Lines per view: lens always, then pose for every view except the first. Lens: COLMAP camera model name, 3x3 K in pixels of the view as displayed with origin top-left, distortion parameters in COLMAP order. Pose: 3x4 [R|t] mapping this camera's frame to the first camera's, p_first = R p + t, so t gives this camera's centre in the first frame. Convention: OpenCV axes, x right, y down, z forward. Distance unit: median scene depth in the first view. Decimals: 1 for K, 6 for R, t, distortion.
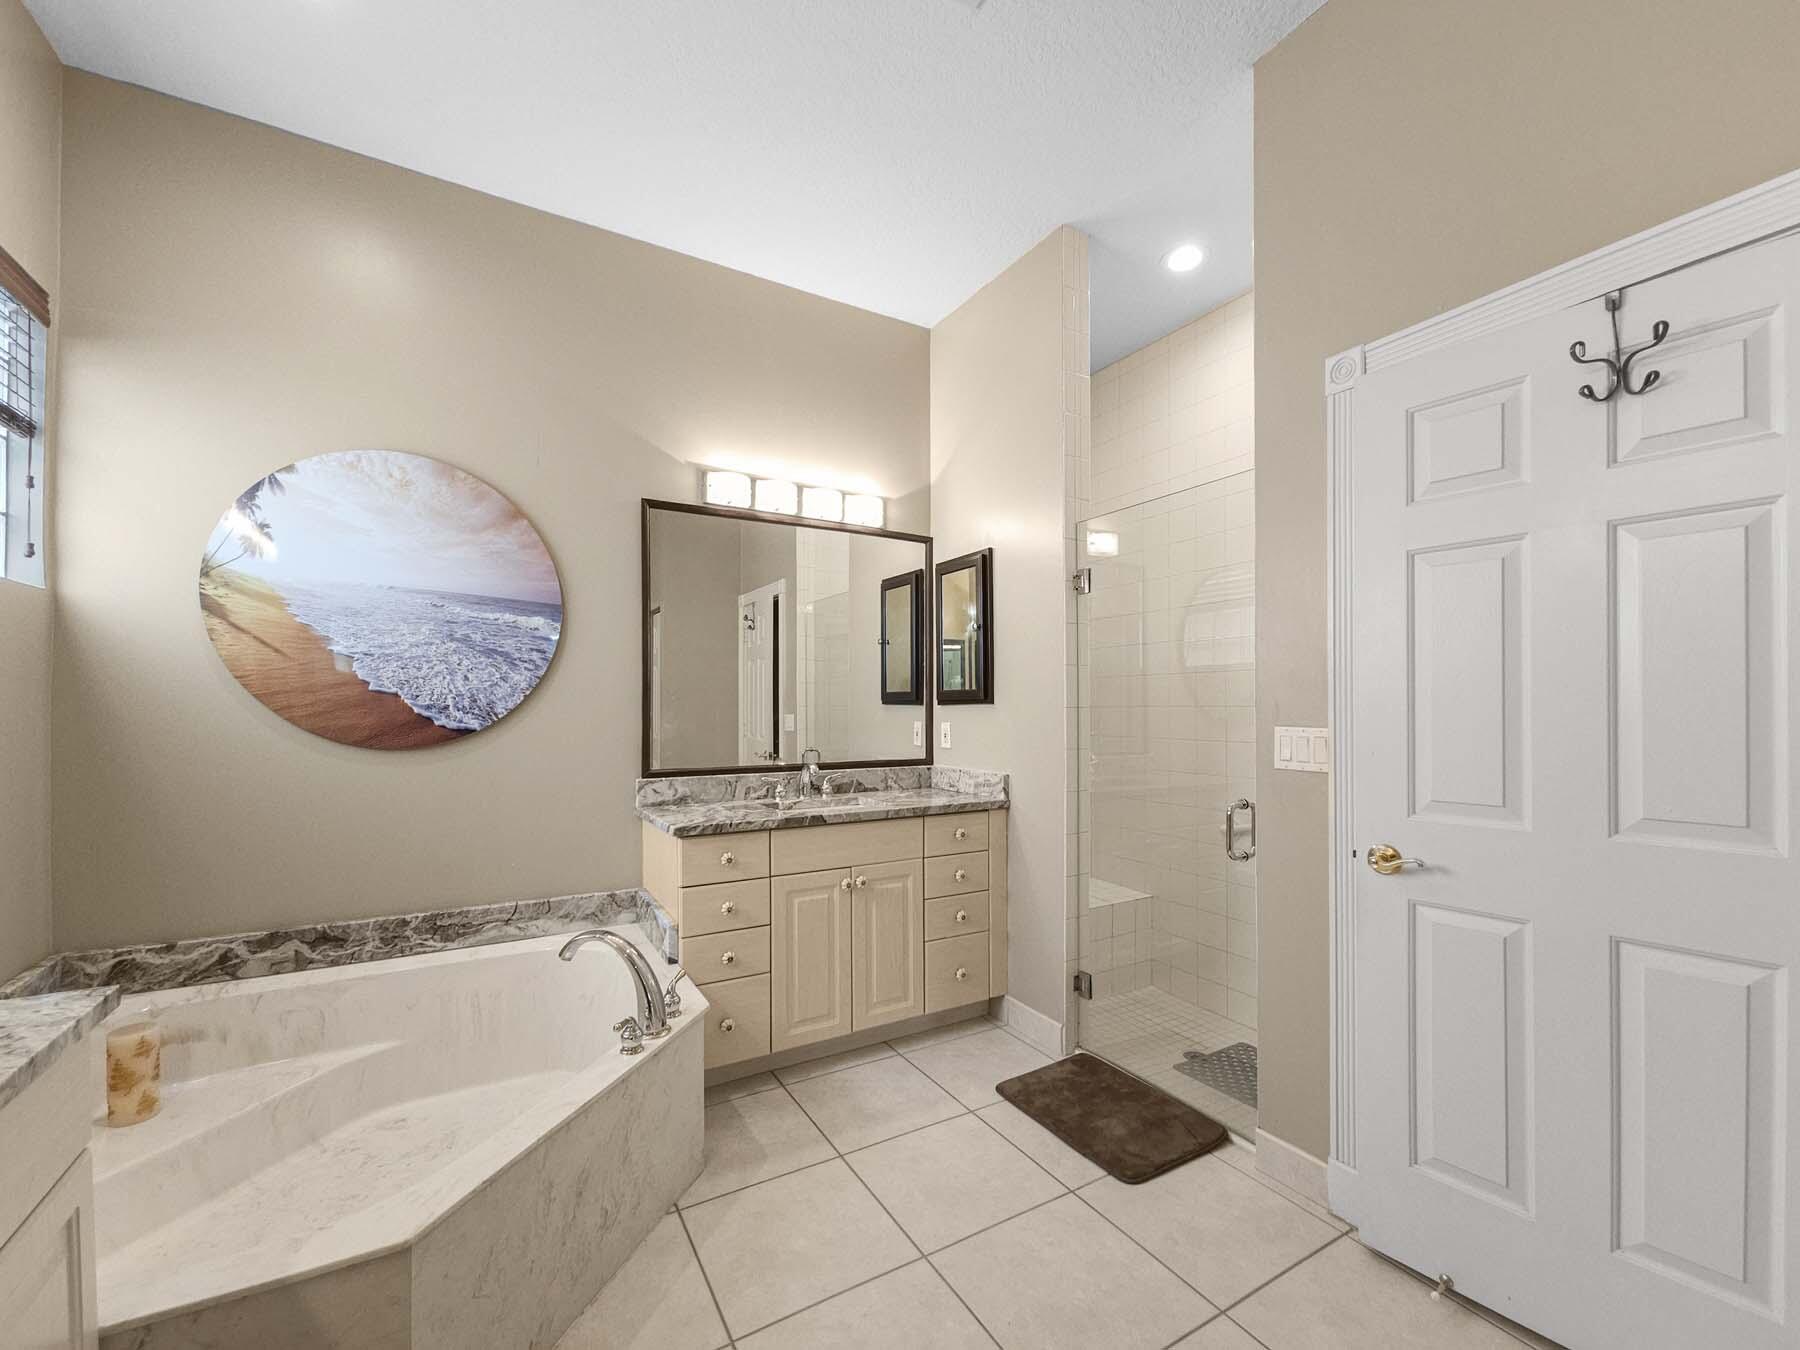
lens RADIAL K [[742.7, 0, 899.6], [0, 742.7, 711.7], [0, 0, 1]] dist [-0.003269, 0.004323]
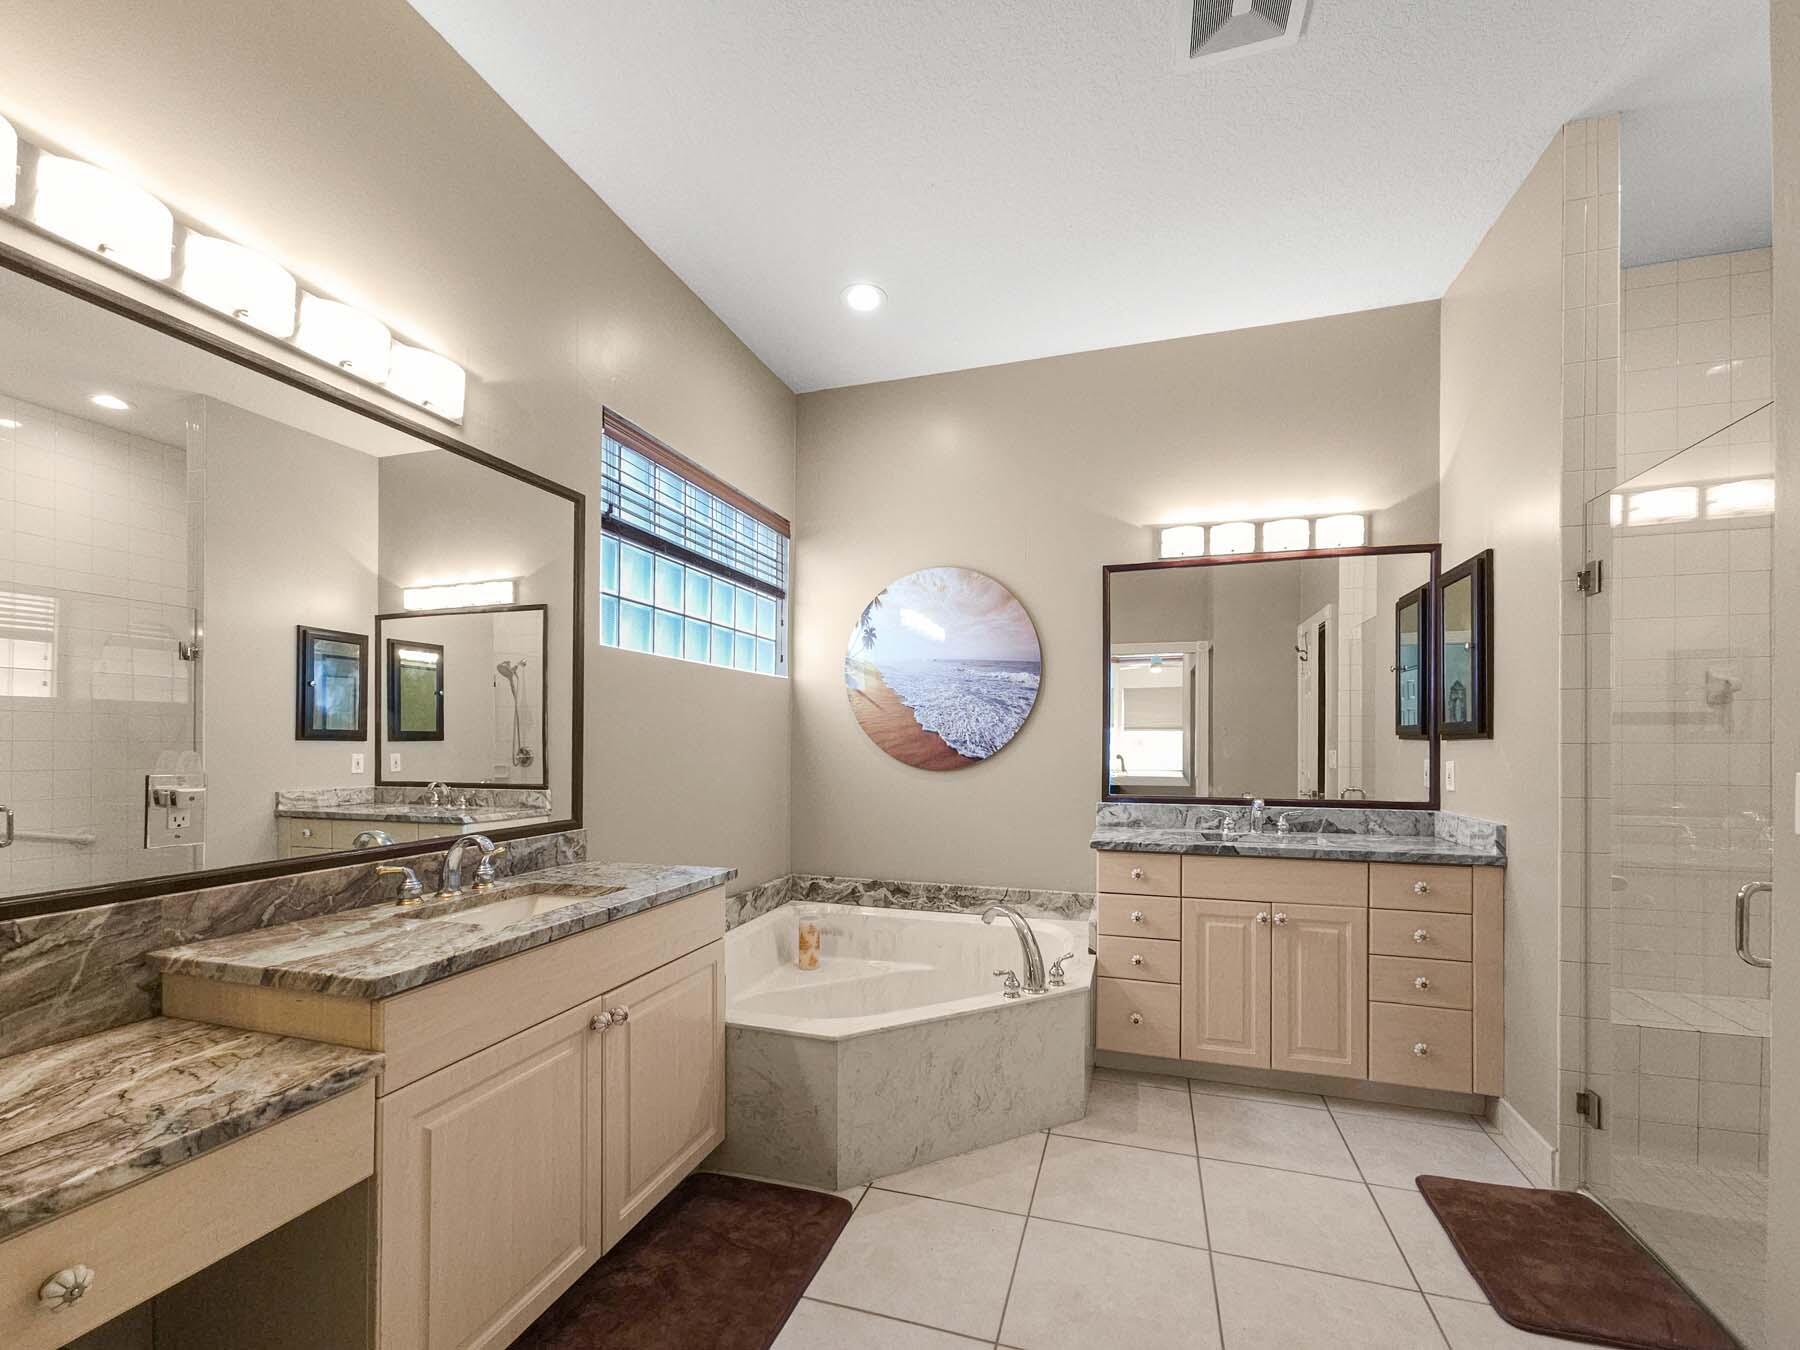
lens RADIAL K [[754.2, 0, 903.8], [0, 754.2, 744.1], [0, 0, 1]] dist [-0.000497, 0.005302]
pose [[0.670778, 0.003694, -0.741649, 0.364812], [-0.007373, 0.999971, -0.001687, 0.002077], [0.741622, 0.006600, 0.670786, -0.048123]]
